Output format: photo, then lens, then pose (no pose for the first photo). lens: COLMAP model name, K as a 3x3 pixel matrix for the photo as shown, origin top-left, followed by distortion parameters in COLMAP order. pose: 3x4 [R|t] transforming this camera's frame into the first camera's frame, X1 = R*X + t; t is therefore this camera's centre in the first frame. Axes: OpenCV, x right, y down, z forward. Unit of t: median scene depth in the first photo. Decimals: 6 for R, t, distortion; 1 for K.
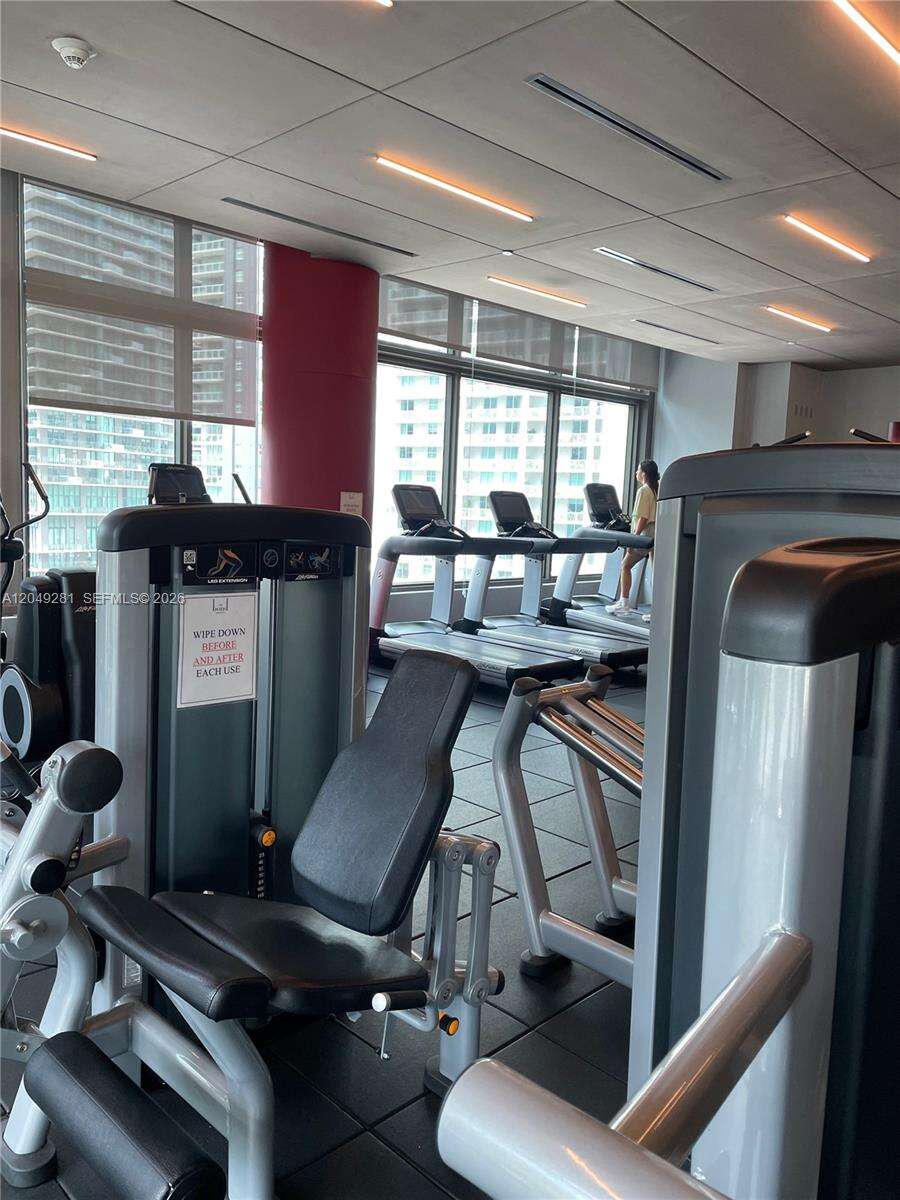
lens RADIAL K [[934.1, 0, 450.0], [0, 934.1, 600.0], [0, 0, 1]] dist [0.007861, 0.001603]
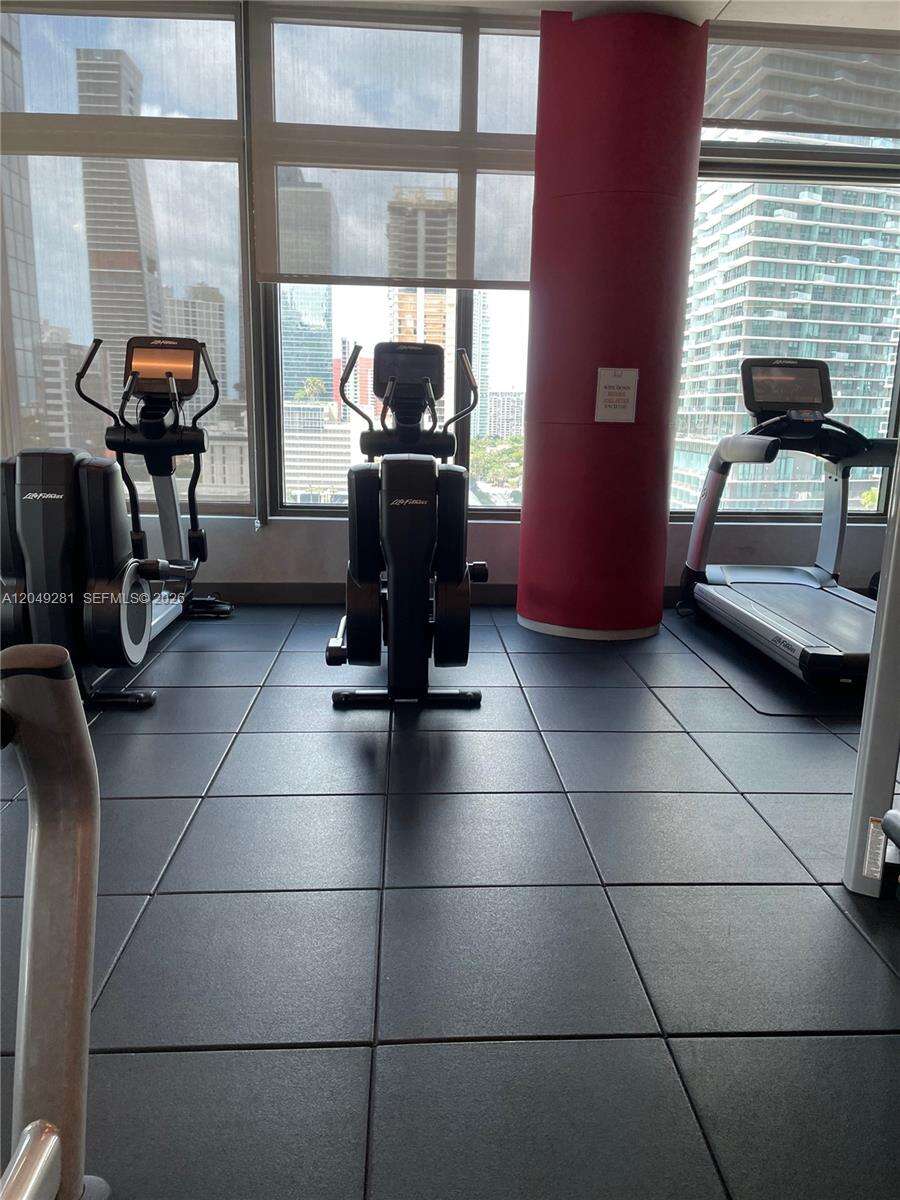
lens RADIAL K [[934.1, 0, 450.0], [0, 934.1, 600.0], [0, 0, 1]] dist [0.007861, 0.001603]
pose [[0.738668, 0.113182, -0.664500, 0.256971], [-0.066508, 0.993230, 0.095243, -0.001359], [0.670781, -0.026159, 0.741194, 0.349726]]
